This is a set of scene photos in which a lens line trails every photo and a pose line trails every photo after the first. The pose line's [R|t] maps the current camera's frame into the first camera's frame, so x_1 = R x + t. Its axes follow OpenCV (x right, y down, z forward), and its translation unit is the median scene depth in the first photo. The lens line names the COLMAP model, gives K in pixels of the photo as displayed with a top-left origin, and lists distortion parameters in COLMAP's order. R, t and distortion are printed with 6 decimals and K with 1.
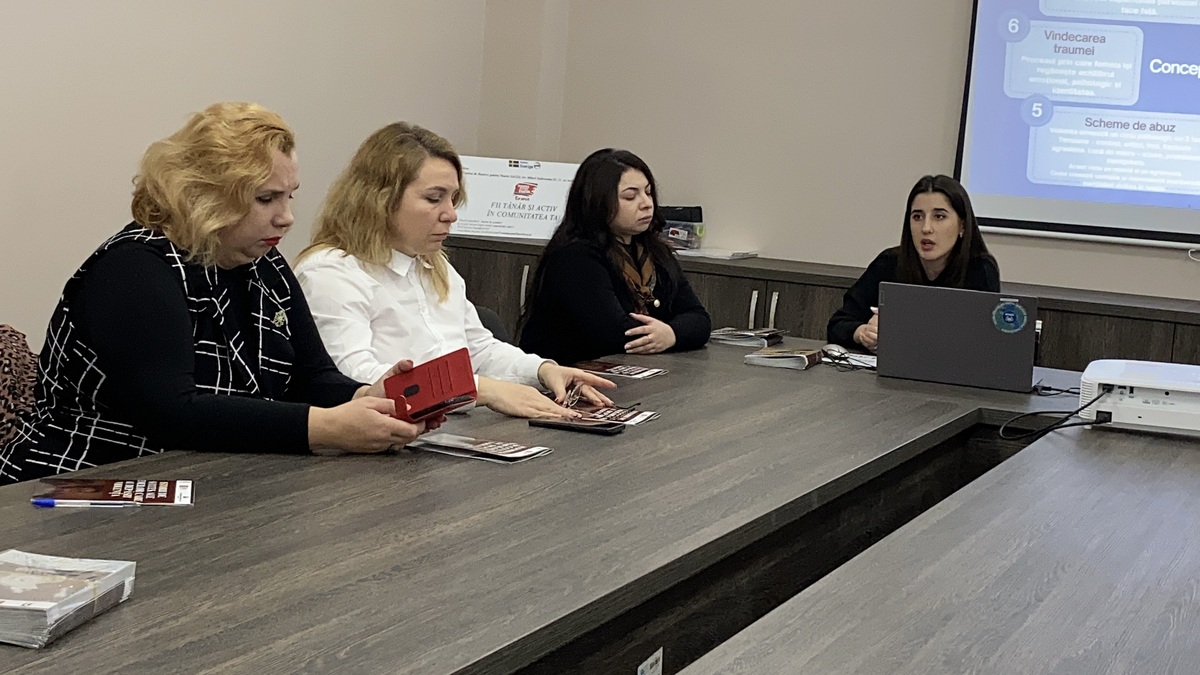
lens RADIAL K [[1795.2, 0, 596.3], [0, 1795.2, 325.1], [0, 0, 1]] dist [0.243531, 0.000000]
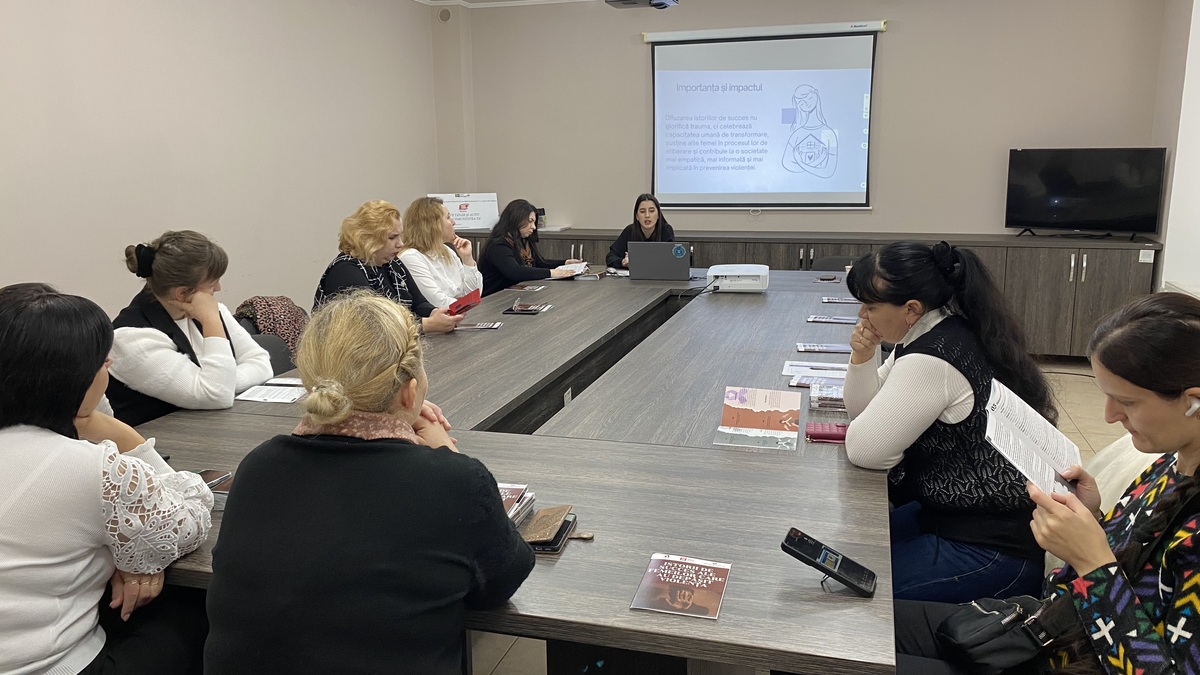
lens RADIAL K [[970.4, 0, 597.3], [0, 970.4, 343.1], [0, 0, 1]] dist [-0.008495, -0.009769]
pose [[0.986565, -0.106294, 0.124061, -0.076557], [0.093134, 0.989838, 0.107460, -0.039753], [-0.134223, -0.094462, 0.986439, -0.380978]]
